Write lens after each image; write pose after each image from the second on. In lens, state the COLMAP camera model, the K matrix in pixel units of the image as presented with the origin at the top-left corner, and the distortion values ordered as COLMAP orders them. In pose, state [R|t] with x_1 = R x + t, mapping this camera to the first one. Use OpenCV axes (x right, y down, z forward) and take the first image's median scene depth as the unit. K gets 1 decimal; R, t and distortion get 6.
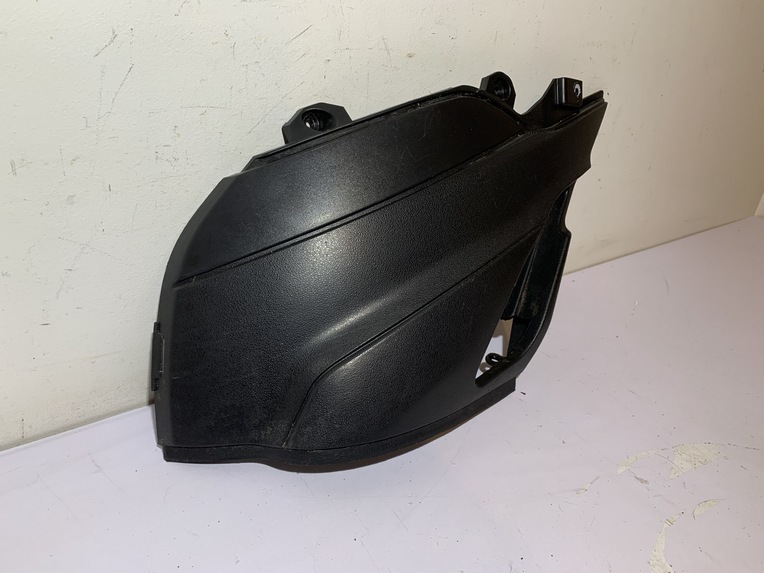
lens RADIAL K [[587.7, 0, 374.2], [0, 587.7, 284.8], [0, 0, 1]] dist [0.006864, -0.004429]
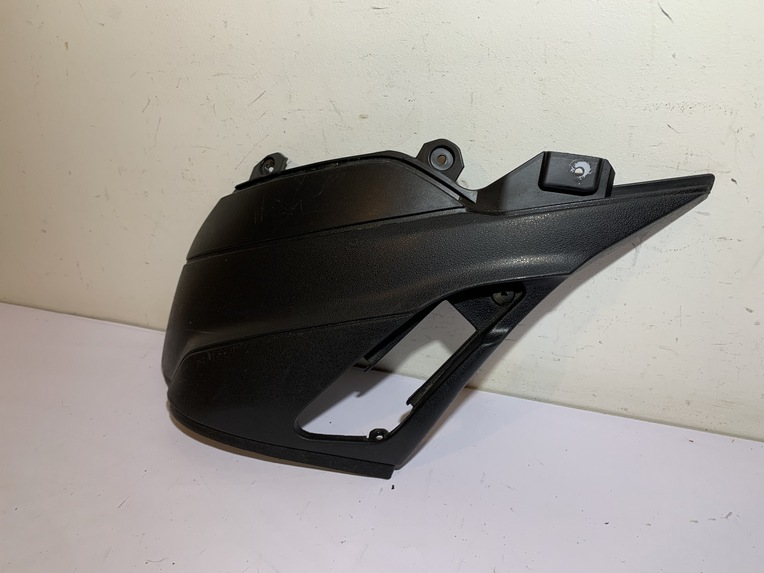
lens RADIAL K [[587.7, 0, 374.3], [0, 587.7, 284.5], [0, 0, 1]] dist [0.006864, -0.004429]
pose [[0.544107, 0.292872, -0.786240, 1.070266], [-0.288641, 0.945239, 0.152349, -0.301136], [0.787804, 0.144047, 0.598846, 0.482718]]
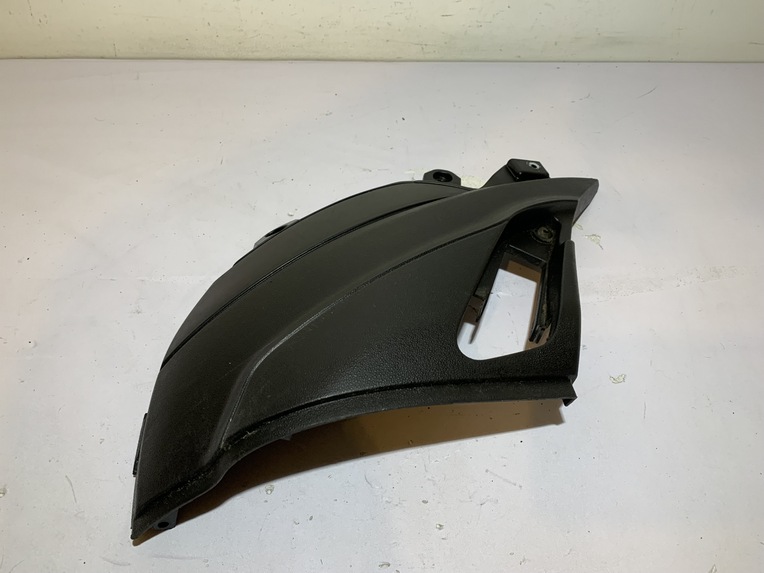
lens RADIAL K [[587.7, 0, 380.4], [0, 587.7, 280.4], [0, 0, 1]] dist [0.006864, -0.004429]
pose [[0.849142, 0.354445, -0.391569, 1.086152], [-0.218933, 0.910896, 0.349765, 0.074444], [0.480652, -0.211273, 0.851080, -0.321867]]
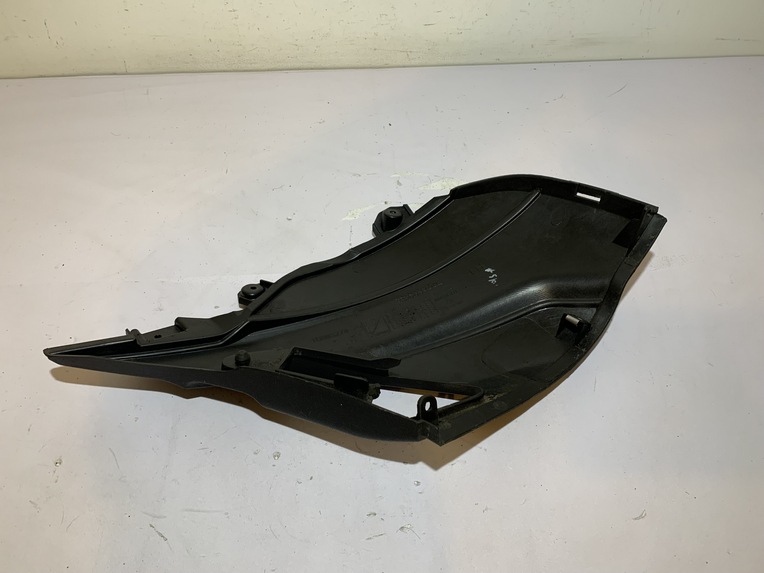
lens RADIAL K [[587.7, 0, 375.6], [0, 587.7, 286.2], [0, 0, 1]] dist [0.006864, -0.004429]
pose [[0.849382, 0.351239, -0.393931, 1.184560], [-0.188050, 0.898816, 0.395939, -0.038417], [0.493140, -0.262225, 0.829488, -0.444275]]
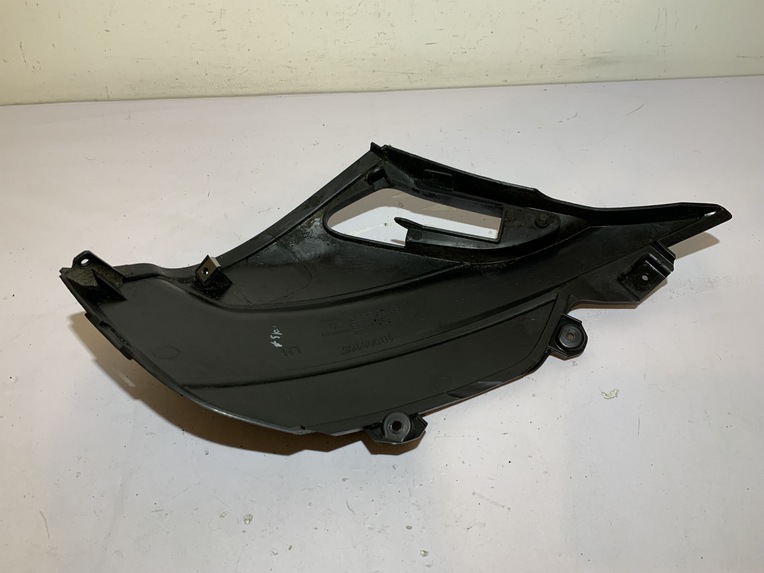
lens RADIAL K [[587.7, 0, 383.4], [0, 587.7, 287.6], [0, 0, 1]] dist [0.006864, -0.004429]
pose [[0.851797, 0.300505, -0.429115, 1.149134], [-0.176540, 0.935865, 0.304943, 0.098476], [0.493230, -0.183994, 0.850218, -0.279275]]
